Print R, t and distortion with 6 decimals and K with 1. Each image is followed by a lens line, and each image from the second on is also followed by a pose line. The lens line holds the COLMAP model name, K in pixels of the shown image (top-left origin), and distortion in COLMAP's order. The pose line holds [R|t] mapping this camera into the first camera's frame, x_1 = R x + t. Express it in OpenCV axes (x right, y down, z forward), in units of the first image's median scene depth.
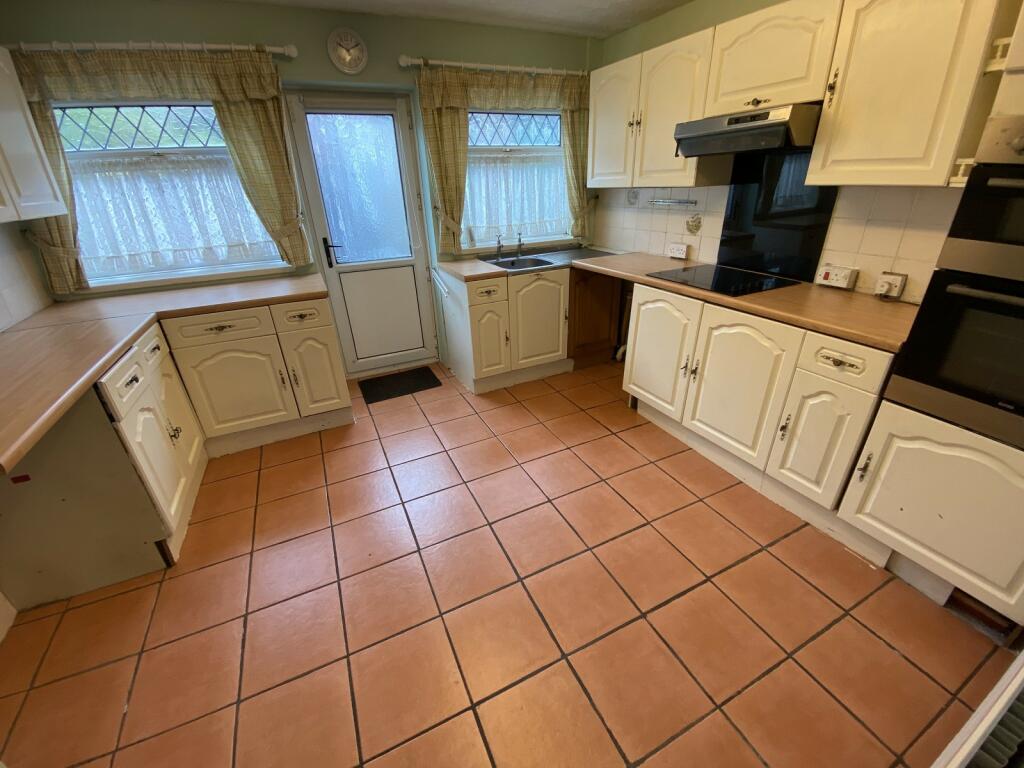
lens RADIAL K [[416.1, 0, 513.4], [0, 416.1, 387.1], [0, 0, 1]] dist [-0.000837, -0.013689]
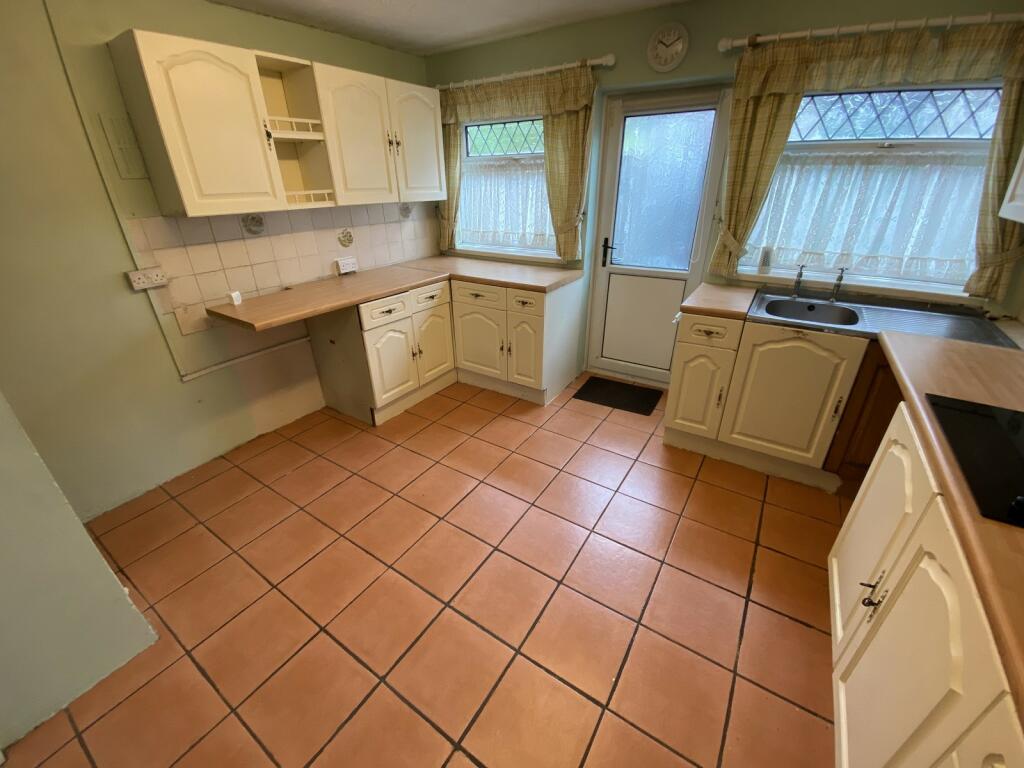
lens RADIAL K [[416.1, 0, 513.4], [0, 416.1, 387.1], [0, 0, 1]] dist [-0.000837, -0.013689]
pose [[0.510421, 0.402397, -0.759965, 0.410936], [-0.379645, 0.898416, 0.220722, -0.180132], [0.771583, 0.175856, 0.611338, 0.270876]]
